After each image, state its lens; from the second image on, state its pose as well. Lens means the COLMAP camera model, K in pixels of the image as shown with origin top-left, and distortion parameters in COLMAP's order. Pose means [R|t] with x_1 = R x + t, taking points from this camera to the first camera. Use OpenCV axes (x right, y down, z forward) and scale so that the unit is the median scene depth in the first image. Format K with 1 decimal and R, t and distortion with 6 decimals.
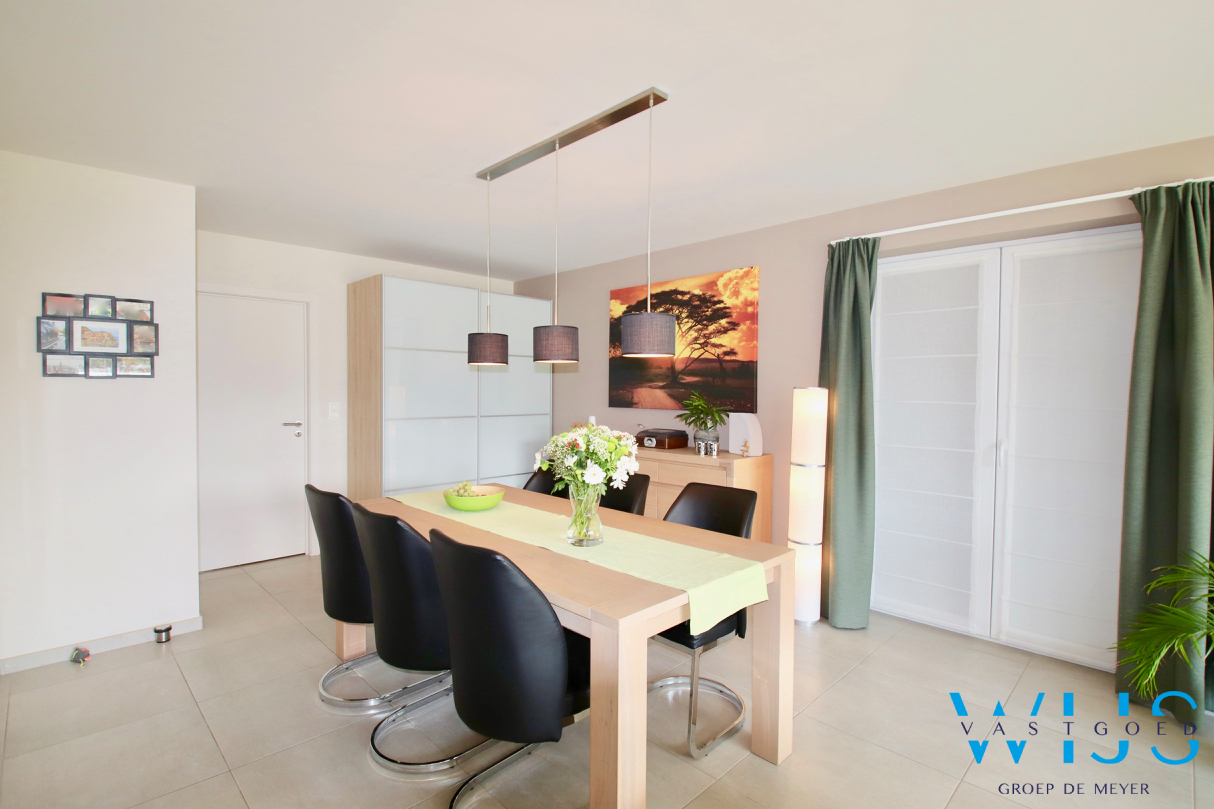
lens RADIAL K [[571.2, 0, 601.4], [0, 571.2, 400.0], [0, 0, 1]] dist [-0.001334, -0.010495]
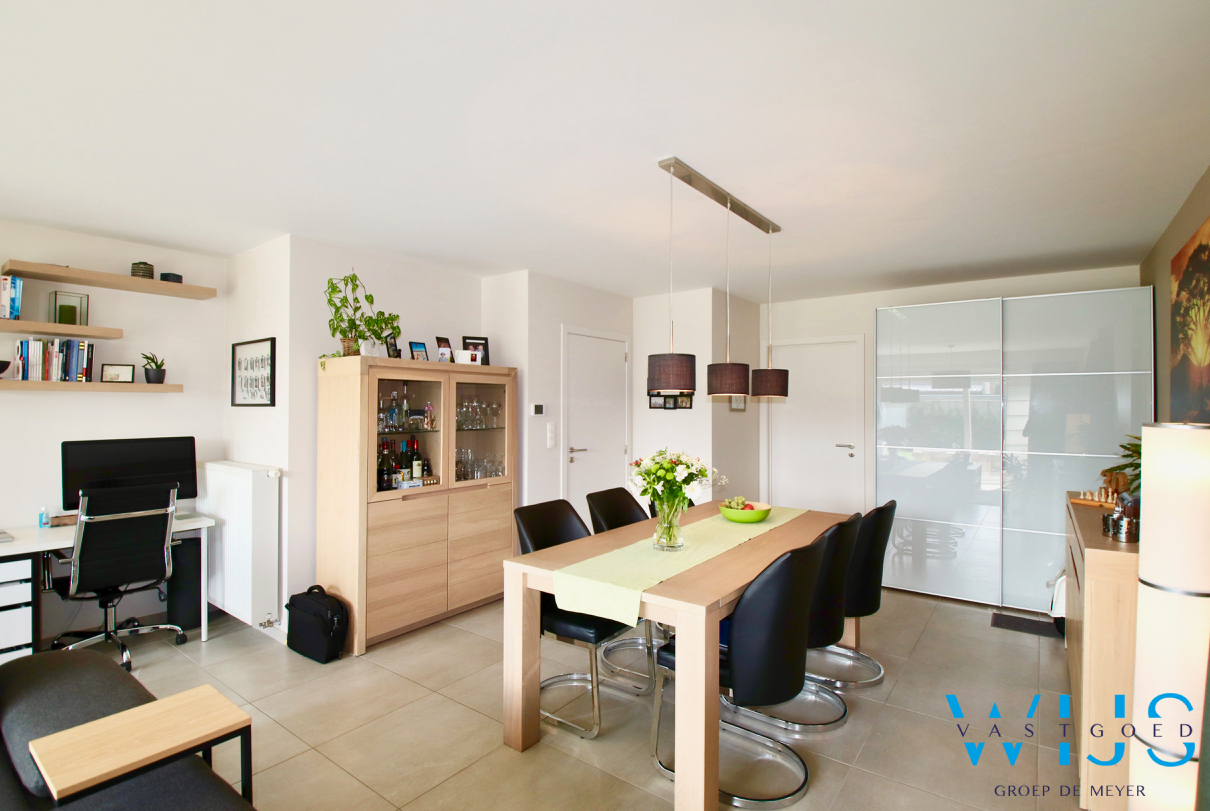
lens RADIAL K [[584.4, 0, 605.0], [0, 584.4, 405.5], [0, 0, 1]] dist [-0.000571, -0.000281]
pose [[0.141748, -0.006867, -0.989879, 0.904428], [-0.023398, 0.999673, -0.010285, -0.025375], [0.989626, 0.024619, 0.141541, 0.525241]]
